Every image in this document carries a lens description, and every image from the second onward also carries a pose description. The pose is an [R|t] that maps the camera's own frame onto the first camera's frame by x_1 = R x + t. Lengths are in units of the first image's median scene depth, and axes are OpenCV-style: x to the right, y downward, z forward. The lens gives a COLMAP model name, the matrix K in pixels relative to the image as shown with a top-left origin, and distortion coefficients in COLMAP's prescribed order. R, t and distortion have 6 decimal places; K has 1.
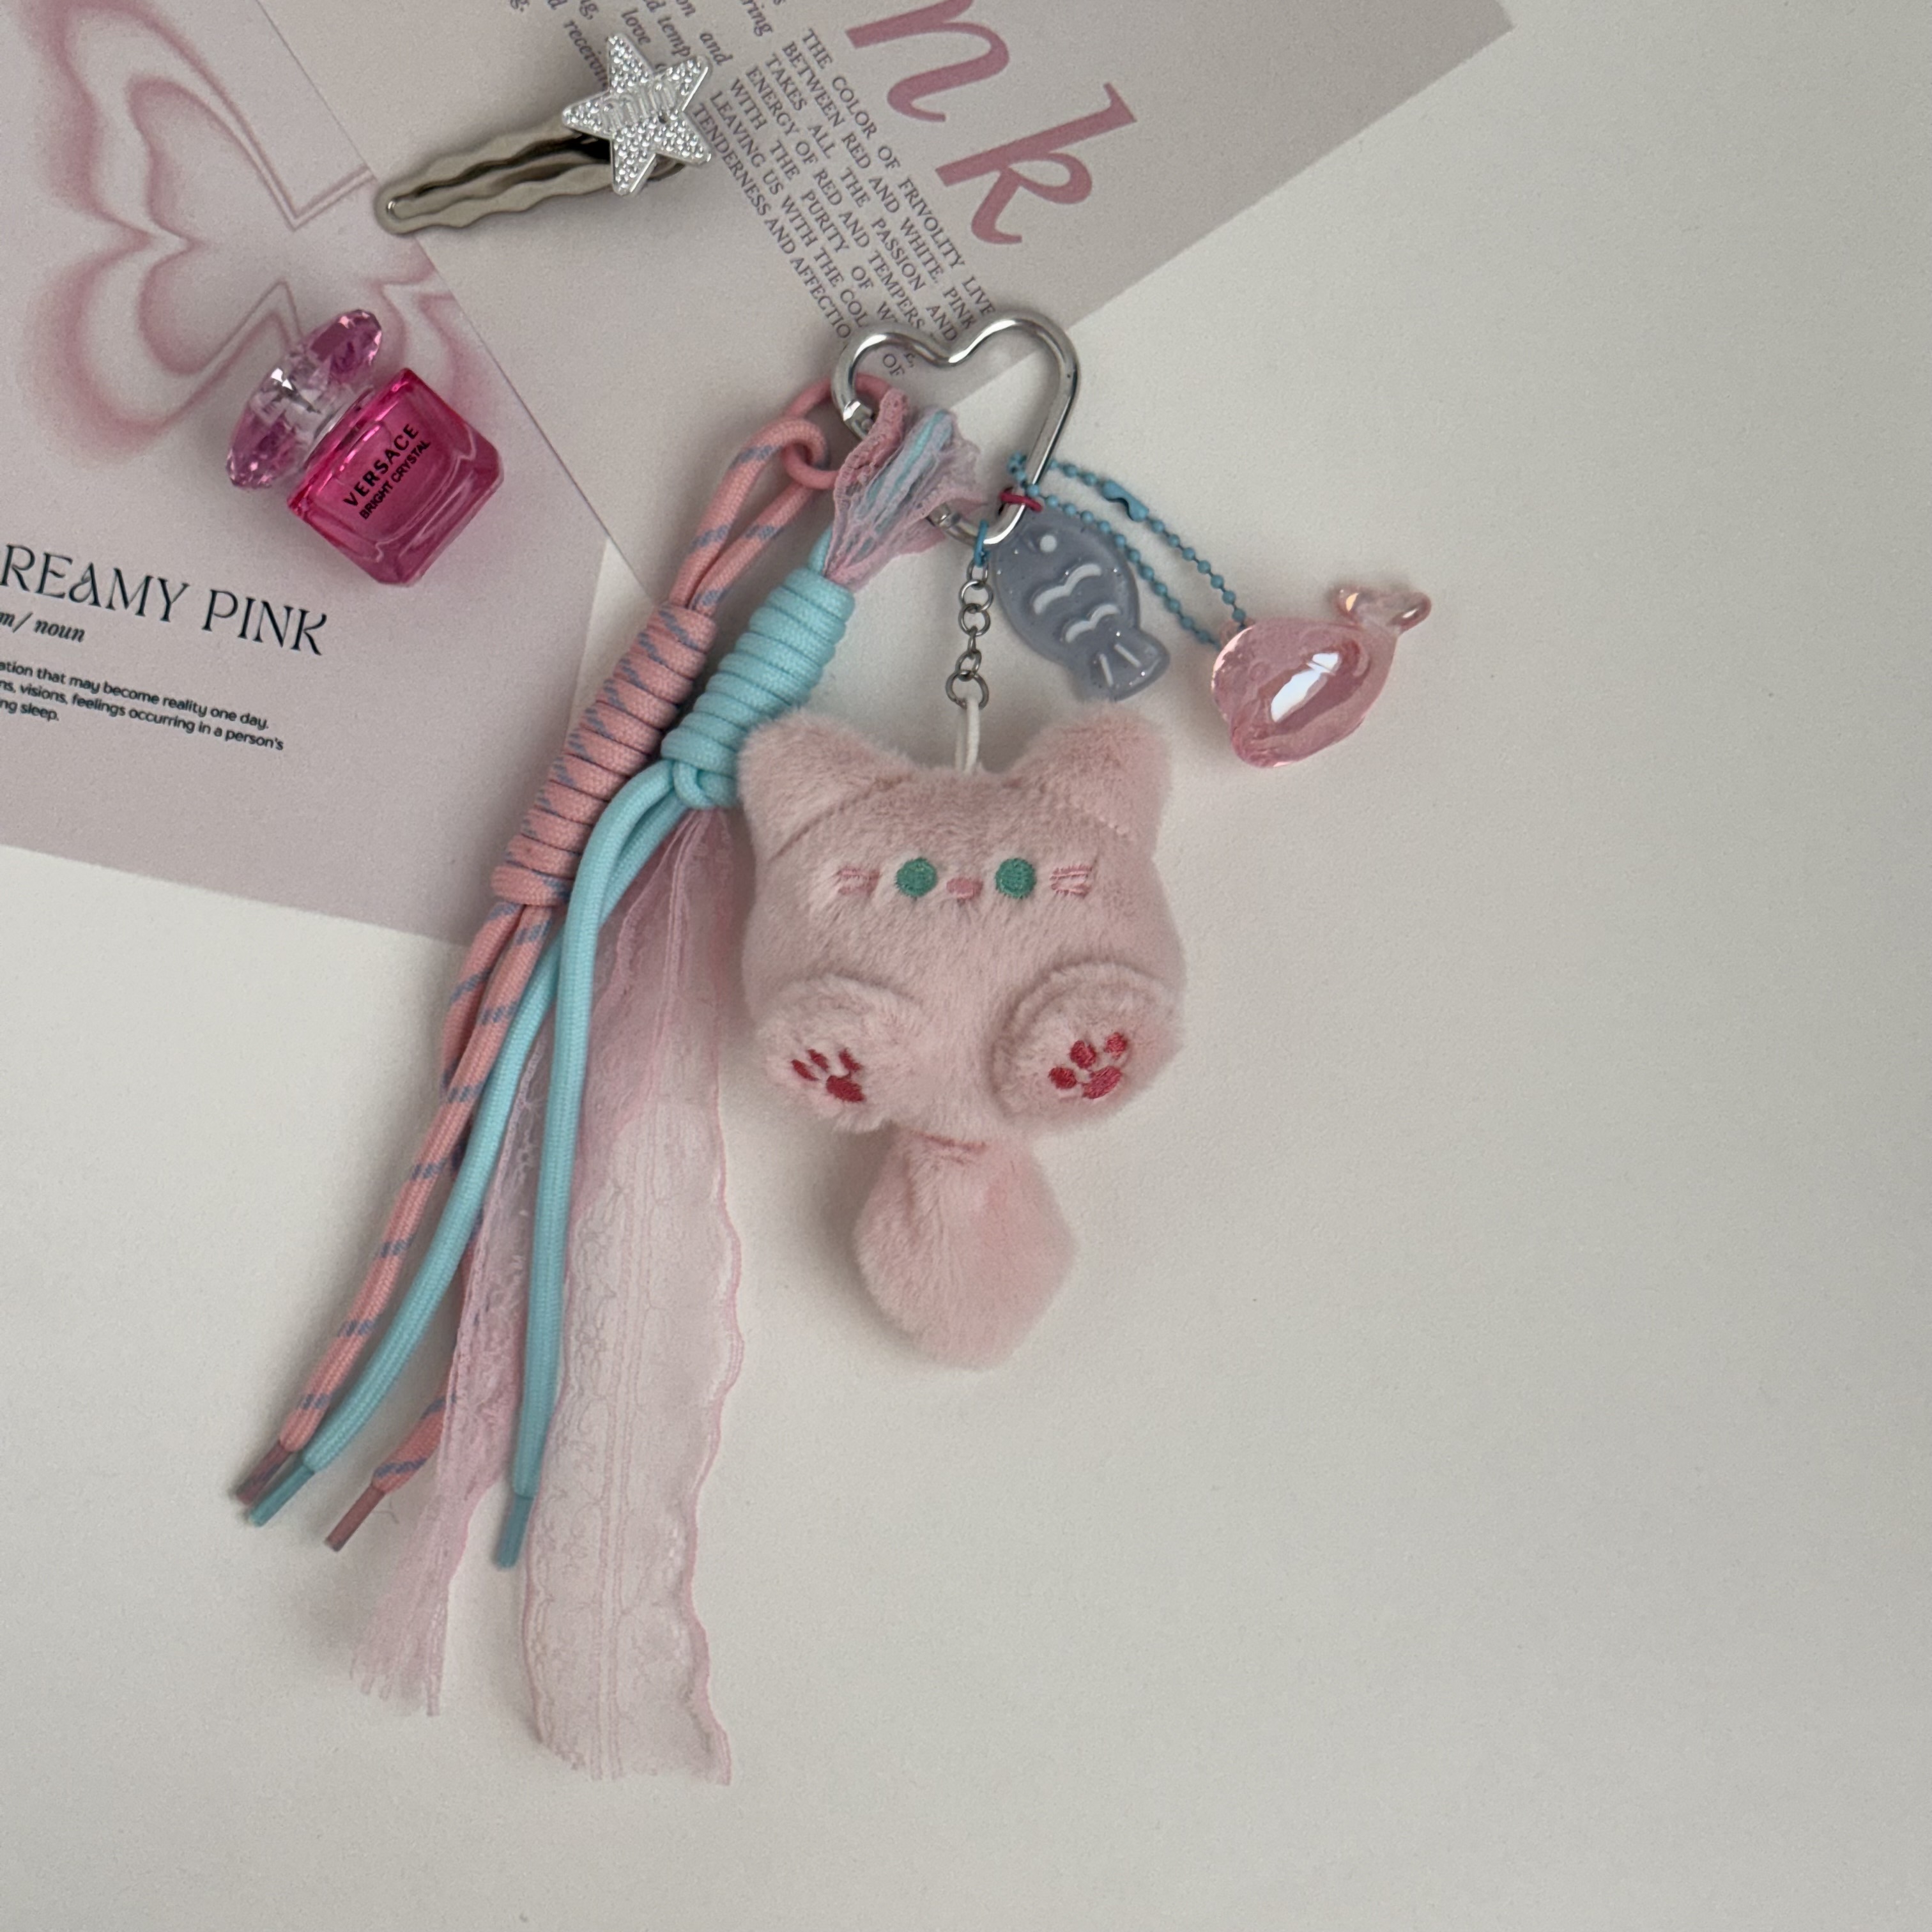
lens RADIAL K [[3817.6, 0, 969.6], [0, 3817.6, 937.5], [0, 0, 1]] dist [0.198489, -0.325509]
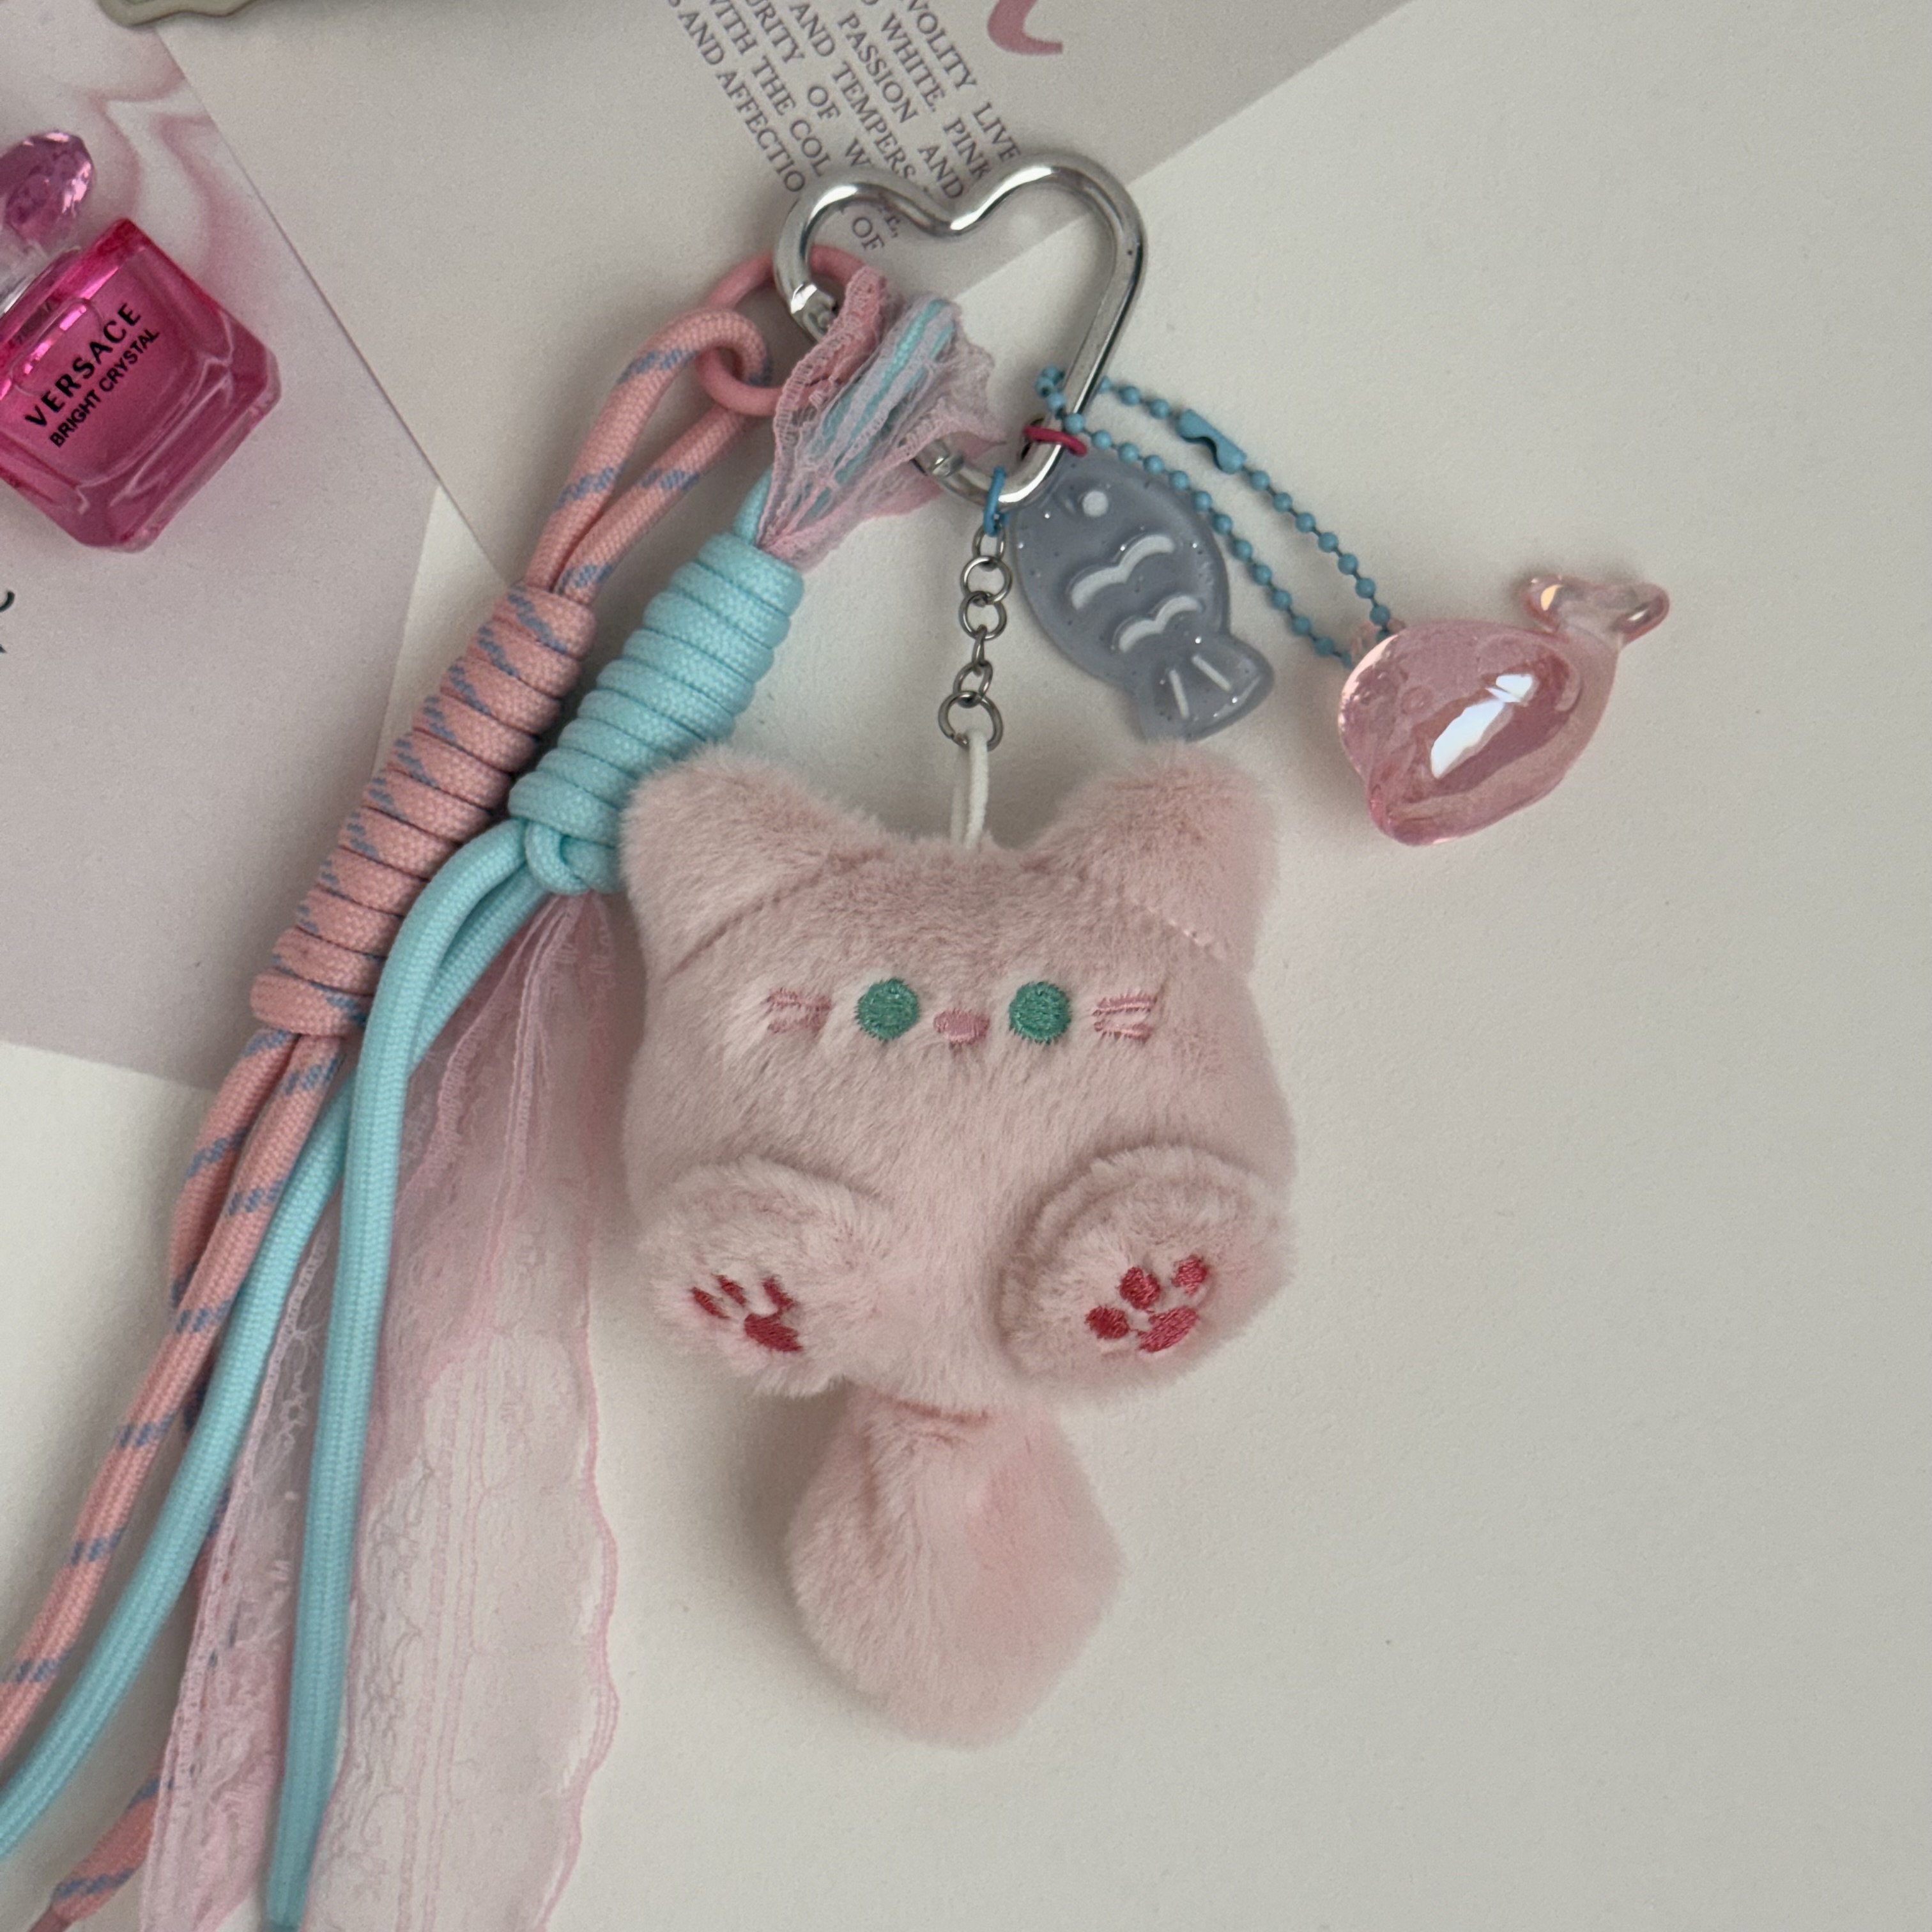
lens RADIAL K [[3817.6, 0, 969.6], [0, 3817.6, 937.5], [0, 0, 1]] dist [0.198489, -0.325509]
pose [[0.999878, 0.015605, -0.000728, 0.000299], [-0.015606, 0.999877, -0.001614, -0.026028], [0.000703, 0.001625, 0.999998, 0.334799]]
